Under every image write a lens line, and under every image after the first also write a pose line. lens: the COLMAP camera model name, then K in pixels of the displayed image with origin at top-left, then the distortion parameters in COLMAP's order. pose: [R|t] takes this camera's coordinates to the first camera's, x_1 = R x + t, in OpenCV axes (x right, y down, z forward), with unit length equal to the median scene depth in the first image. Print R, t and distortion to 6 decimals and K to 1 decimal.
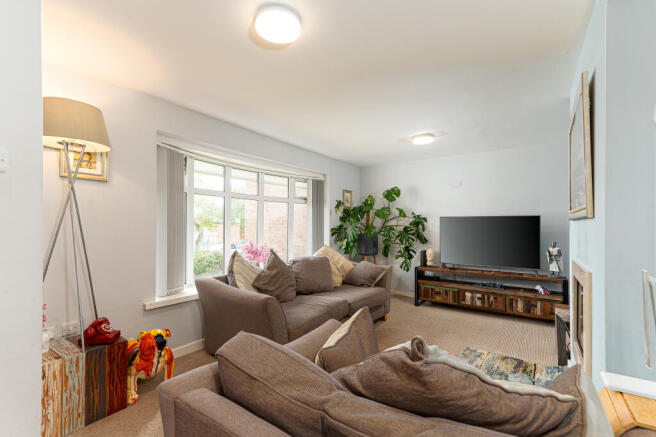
lens RADIAL K [[292.7, 0, 326.2], [0, 292.7, 221.5], [0, 0, 1]] dist [0.006324, -0.001675]
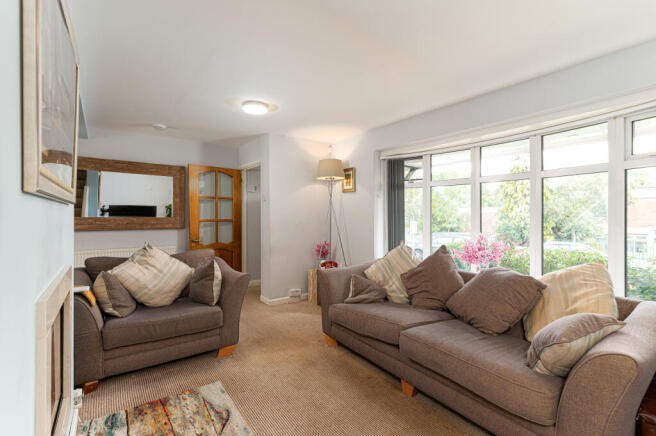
lens RADIAL K [[292.7, 0, 325.7], [0, 292.7, 218.8], [0, 0, 1]] dist [0.006324, -0.001675]
pose [[-0.298620, -0.000304, -0.954372, 0.649975], [0.006239, 0.999978, -0.002271, 0.023563], [0.954352, -0.006633, -0.298611, 0.862199]]
